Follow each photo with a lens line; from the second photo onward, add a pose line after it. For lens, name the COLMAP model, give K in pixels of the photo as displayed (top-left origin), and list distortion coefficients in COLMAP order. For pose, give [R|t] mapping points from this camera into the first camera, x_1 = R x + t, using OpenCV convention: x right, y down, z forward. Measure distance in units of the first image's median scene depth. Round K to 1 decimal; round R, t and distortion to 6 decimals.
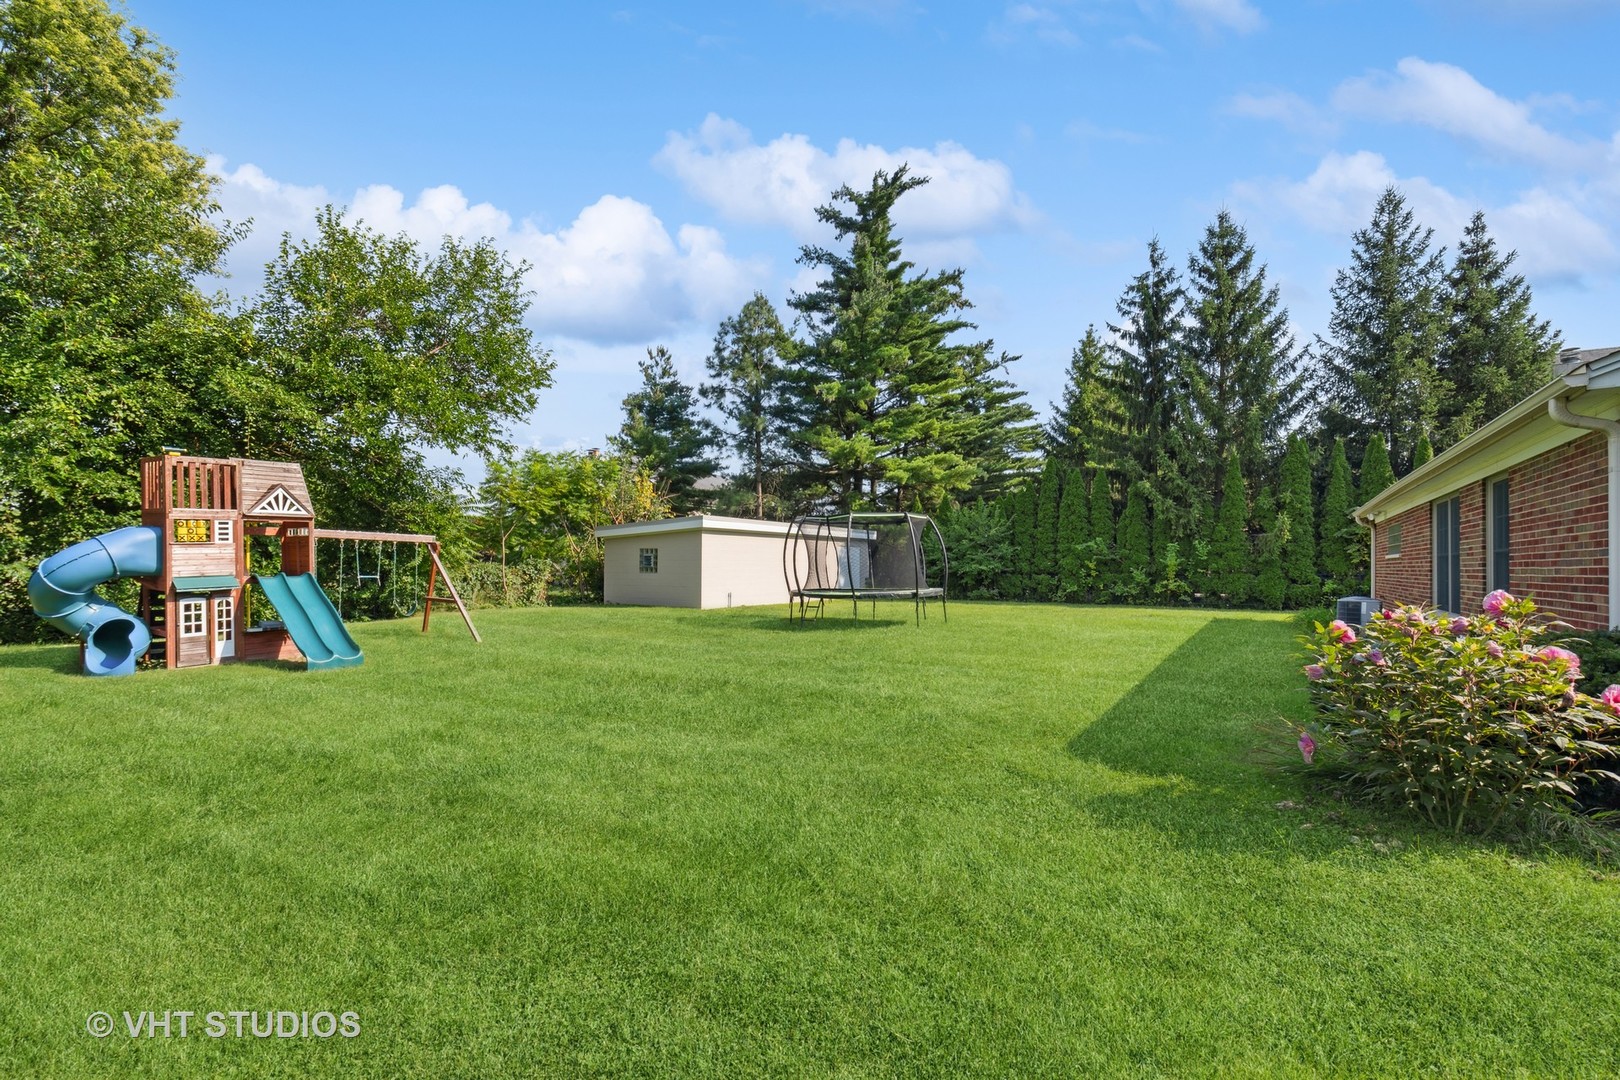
lens RADIAL K [[715.0, 0, 809.0], [0, 715.0, 555.8], [0, 0, 1]] dist [-0.004539, -0.000288]
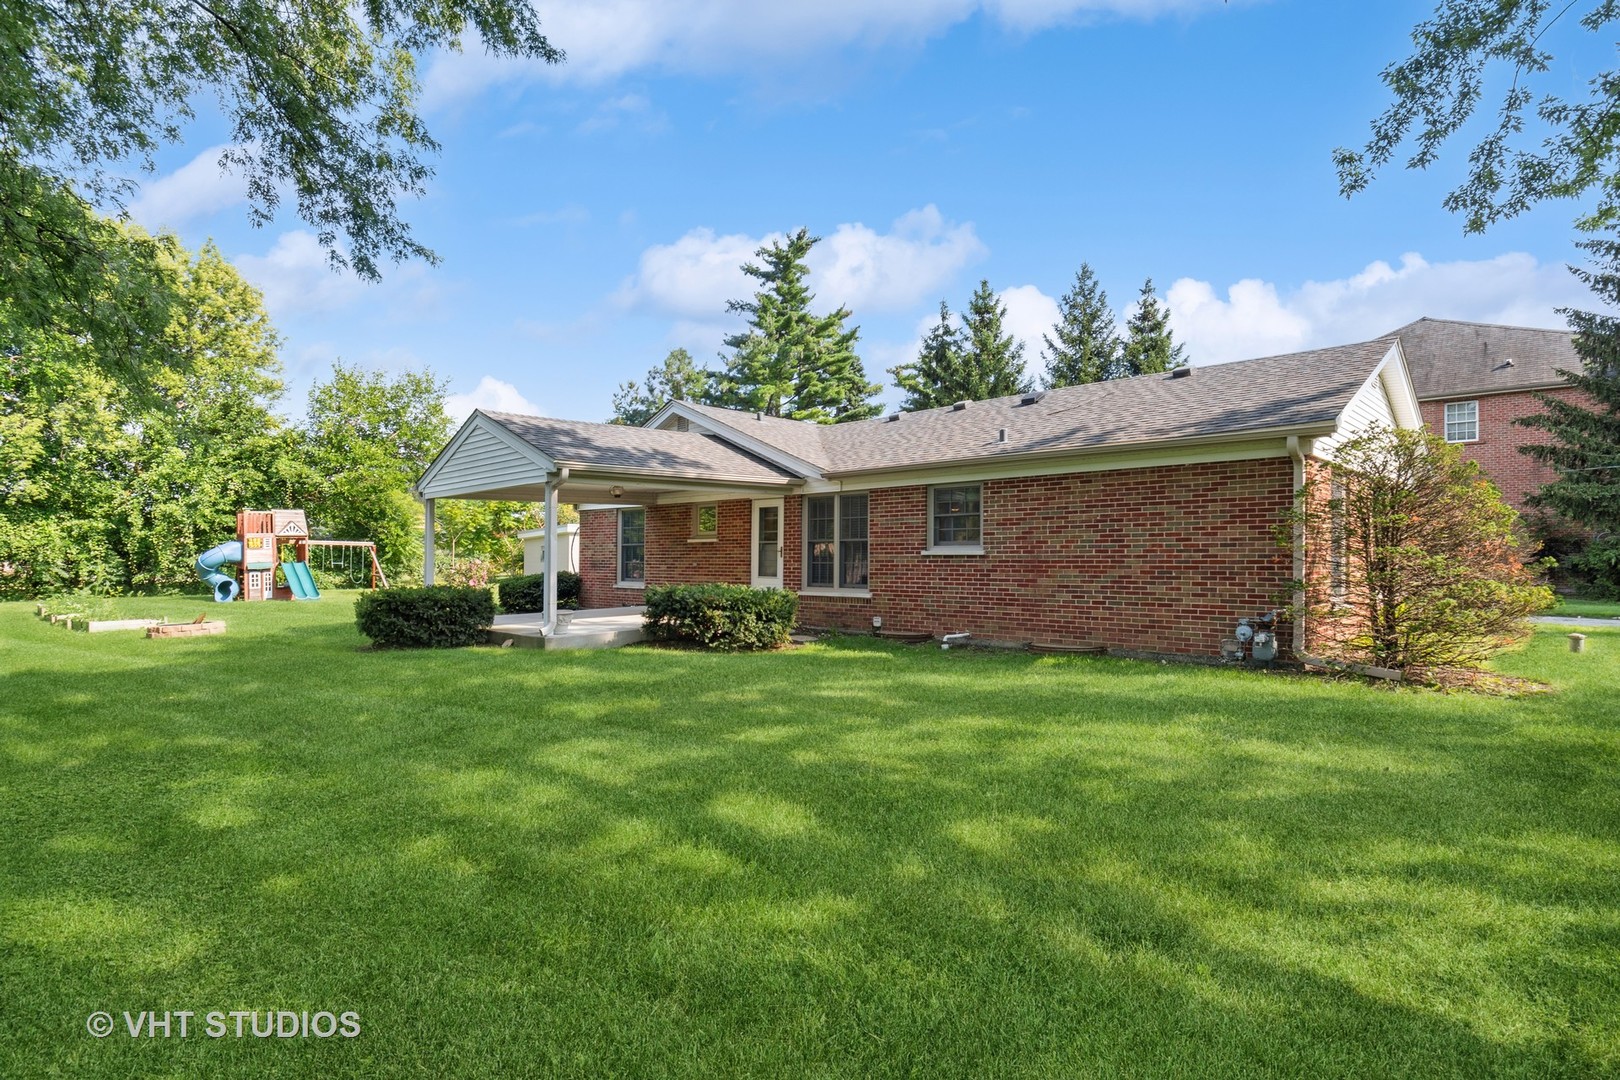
lens RADIAL K [[835.7, 0, 810.9], [0, 835.7, 539.9], [0, 0, 1]] dist [0.003515, 0.000260]
pose [[0.979030, -0.006951, -0.203598, 1.296925], [0.004890, 0.999932, -0.010625, -0.006457], [0.203658, 0.009406, 0.978997, -1.152980]]
